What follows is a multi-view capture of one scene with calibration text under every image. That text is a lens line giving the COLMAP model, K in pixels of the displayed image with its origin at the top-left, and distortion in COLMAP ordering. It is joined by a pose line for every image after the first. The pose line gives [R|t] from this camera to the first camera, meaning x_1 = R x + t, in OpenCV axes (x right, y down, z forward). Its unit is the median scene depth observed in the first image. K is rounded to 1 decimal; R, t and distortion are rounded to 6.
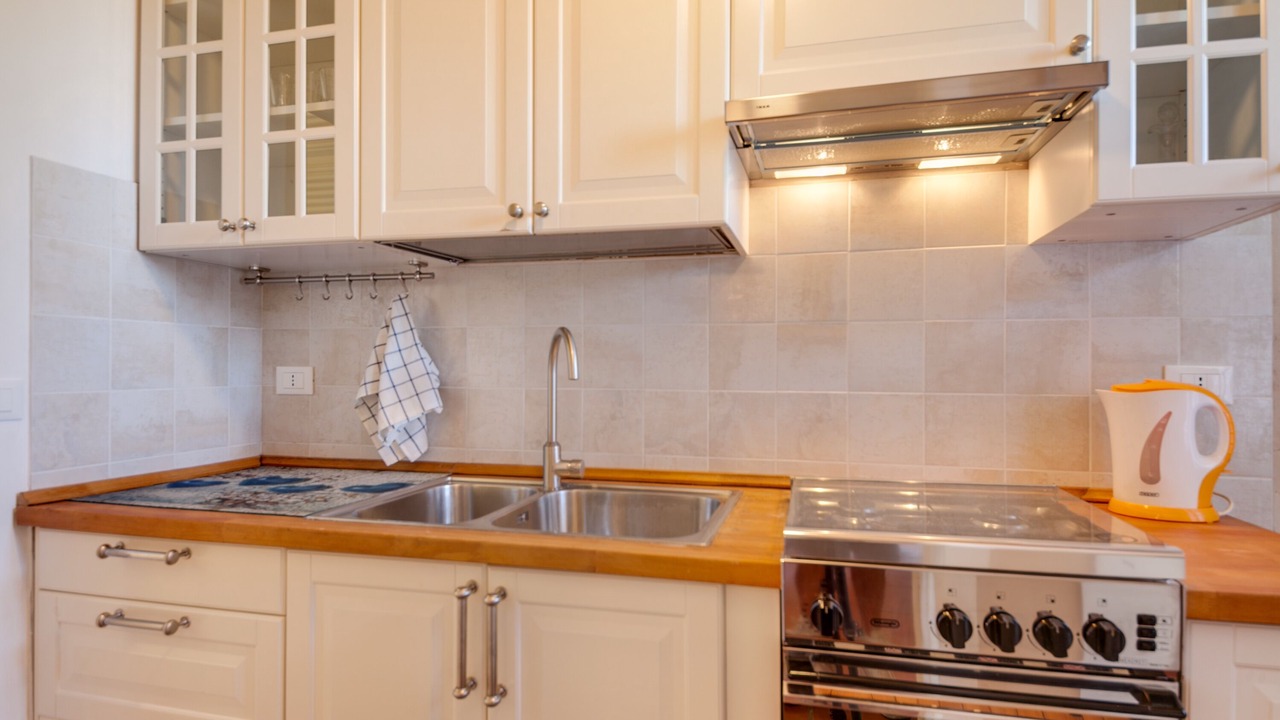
lens RADIAL K [[675.3, 0, 639.7], [0, 675.3, 363.5], [0, 0, 1]] dist [0.005089, -0.000408]
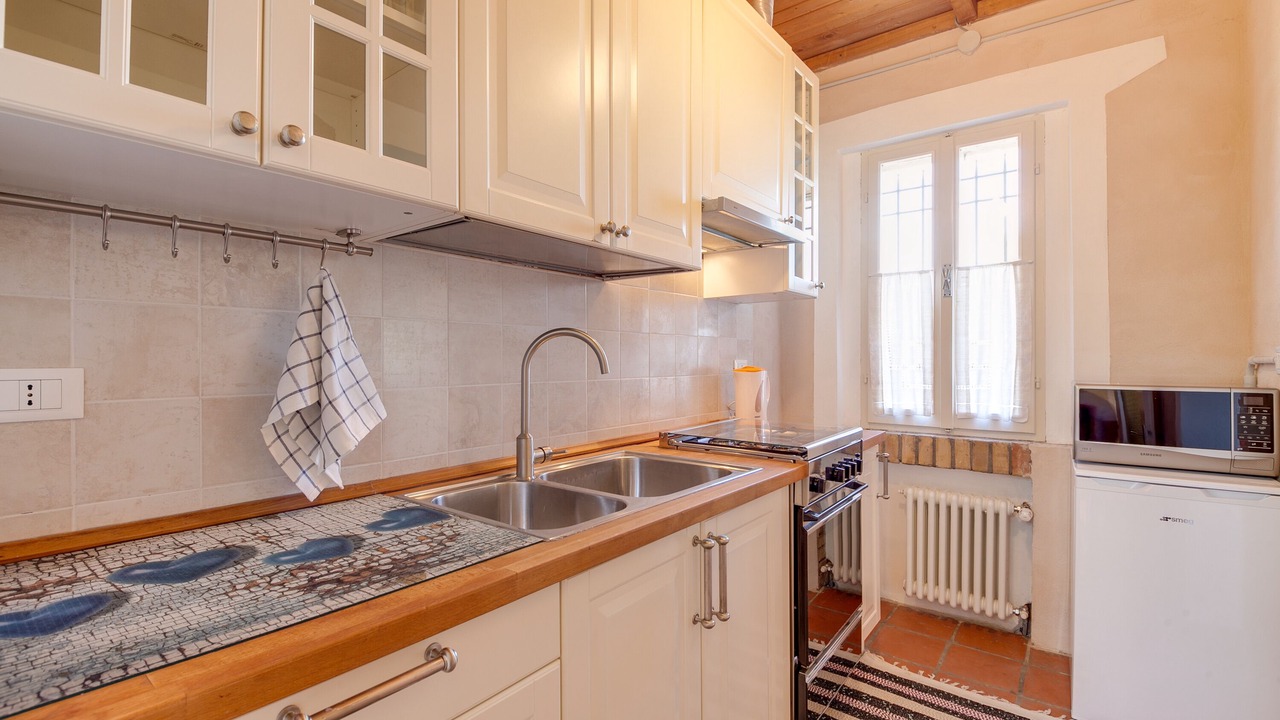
lens RADIAL K [[559.9, 0, 640.2], [0, 559.9, 356.9], [0, 0, 1]] dist [-0.015334, -0.000476]
pose [[0.392265, 0.001371, 0.919851, -0.839465], [0.000138, 0.999999, -0.001550, -0.004018], [-0.919852, 0.000735, 0.392264, 0.466850]]
